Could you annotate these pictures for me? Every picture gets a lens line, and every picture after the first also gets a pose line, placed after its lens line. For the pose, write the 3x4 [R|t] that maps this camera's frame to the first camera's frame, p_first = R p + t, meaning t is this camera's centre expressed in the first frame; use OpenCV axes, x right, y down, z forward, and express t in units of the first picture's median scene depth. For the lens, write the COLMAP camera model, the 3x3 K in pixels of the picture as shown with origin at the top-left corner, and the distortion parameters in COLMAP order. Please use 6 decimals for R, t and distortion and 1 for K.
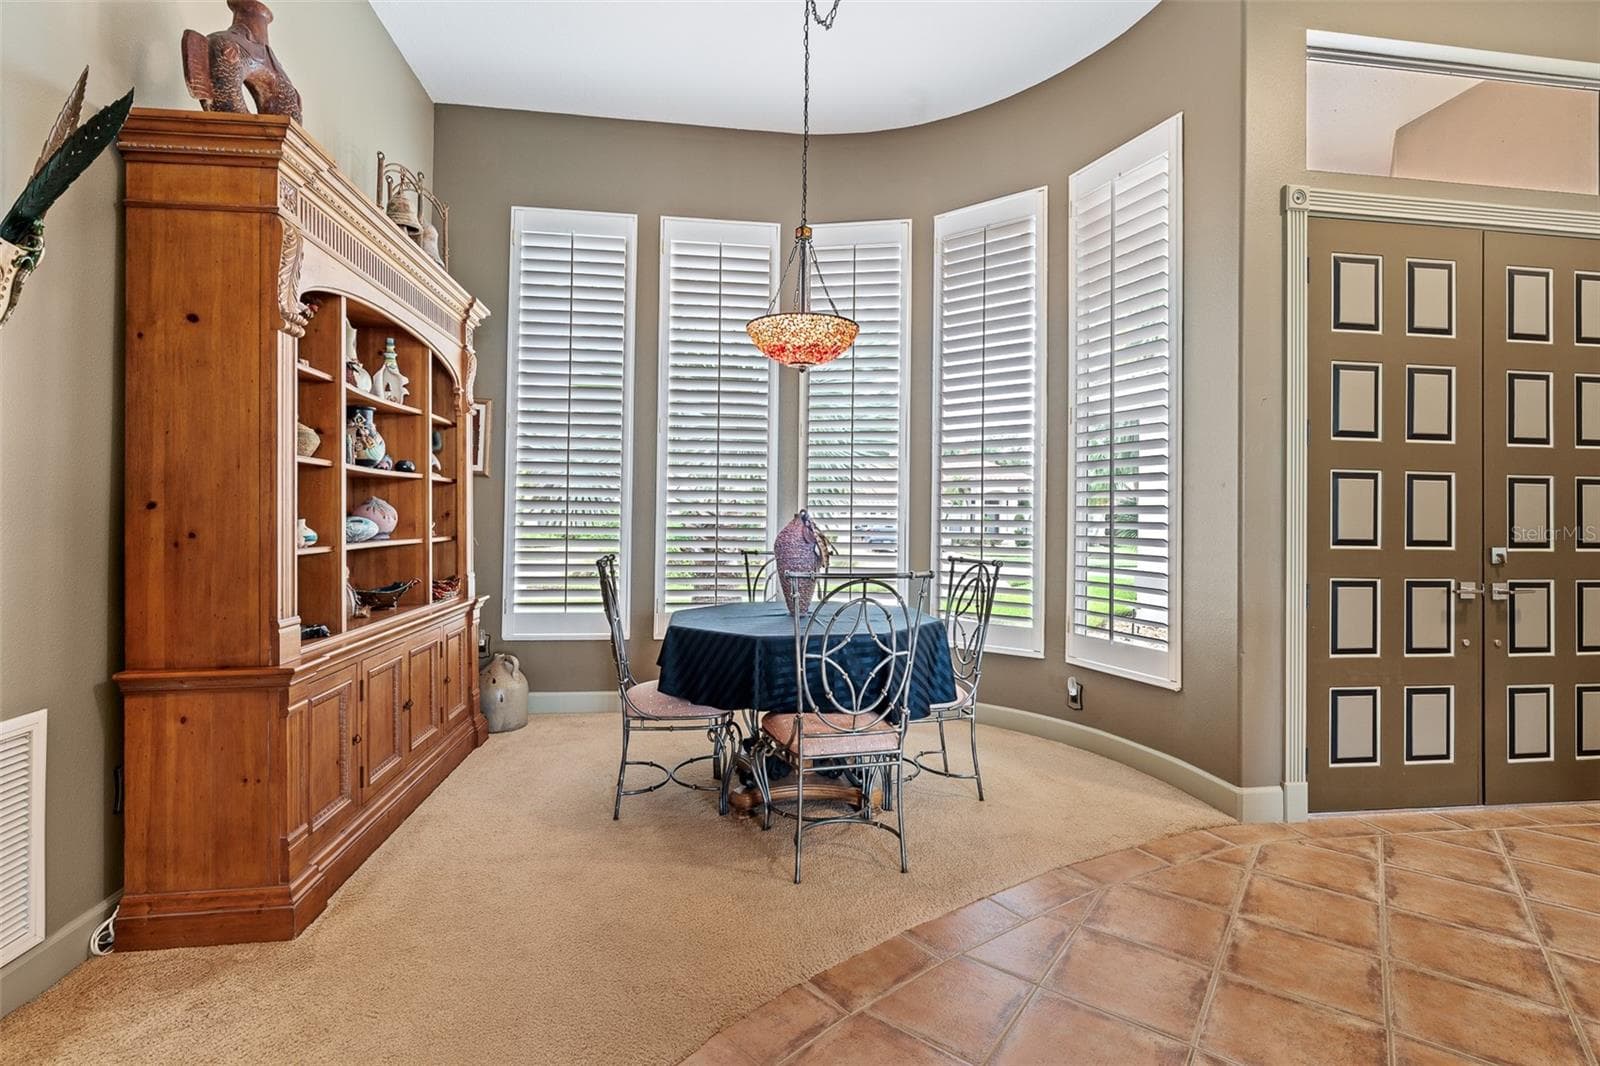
lens RADIAL K [[735.0, 0, 800.7], [0, 735.0, 503.3], [0, 0, 1]] dist [-0.001275, 0.000850]
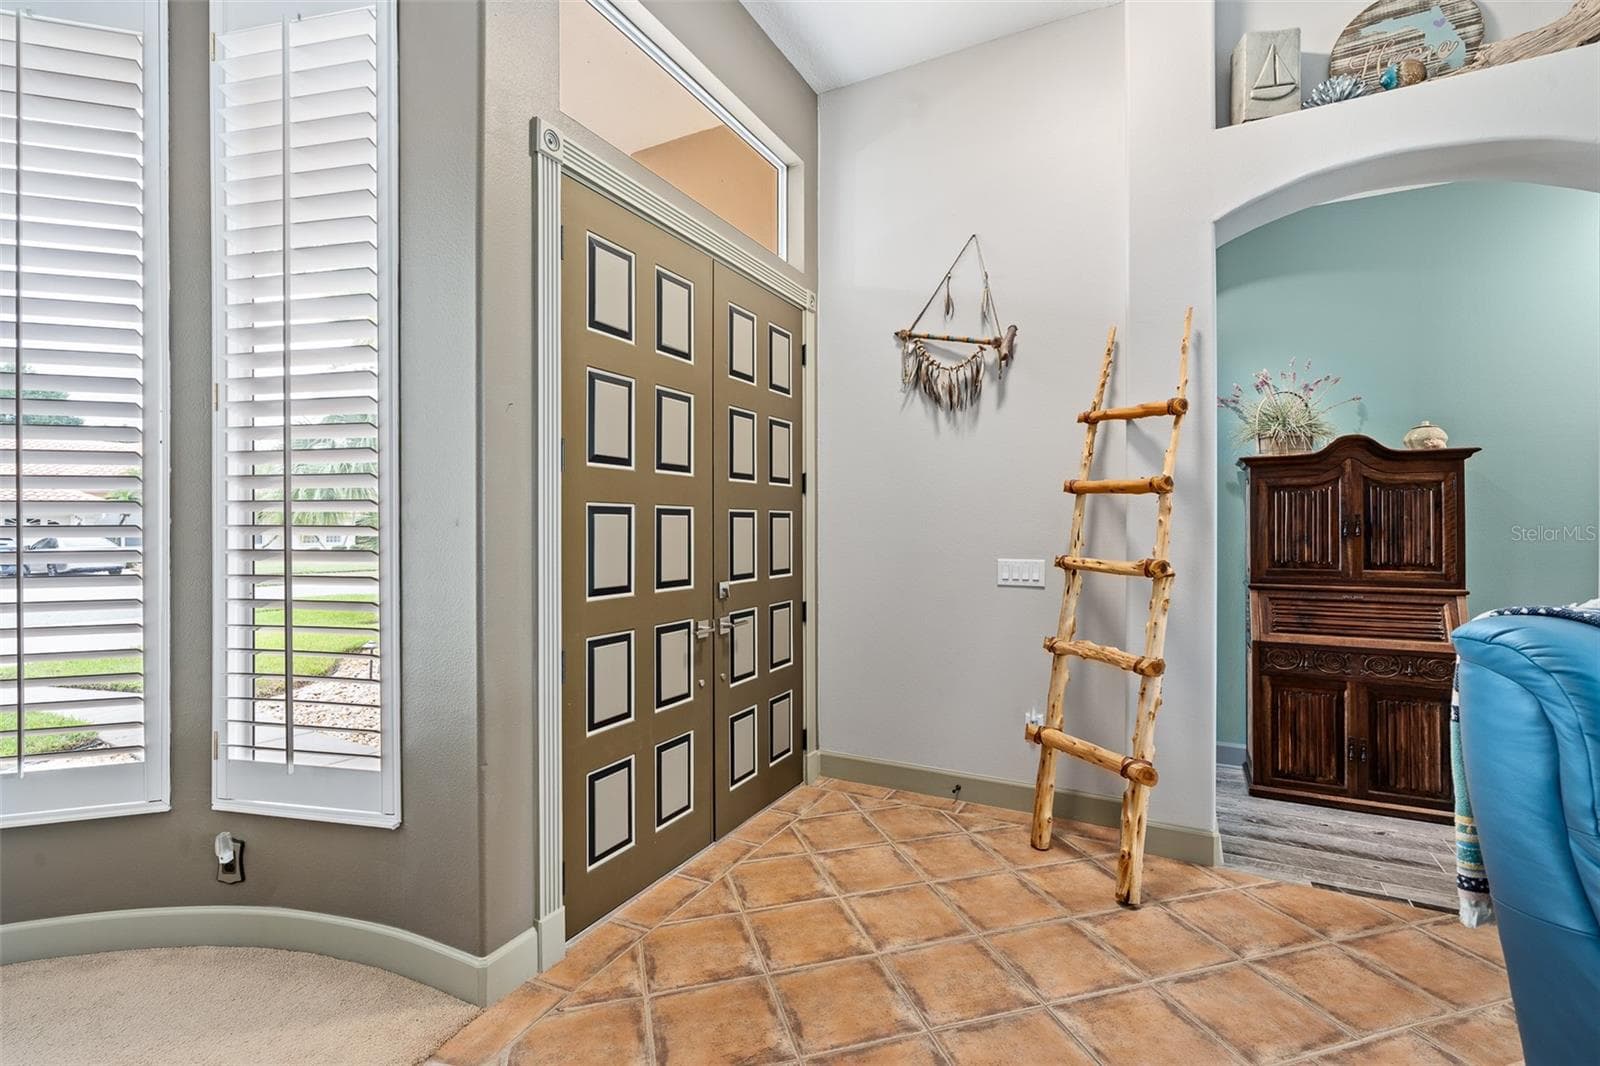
lens RADIAL K [[733.2, 0, 800.0], [0, 733.2, 533.0], [0, 0, 1]] dist [-0.000547, -0.000193]
pose [[0.592189, -0.018320, 0.805591, 0.208151], [-0.004714, 0.999646, 0.026198, -0.034123], [-0.805785, -0.019312, 0.591893, 0.329261]]
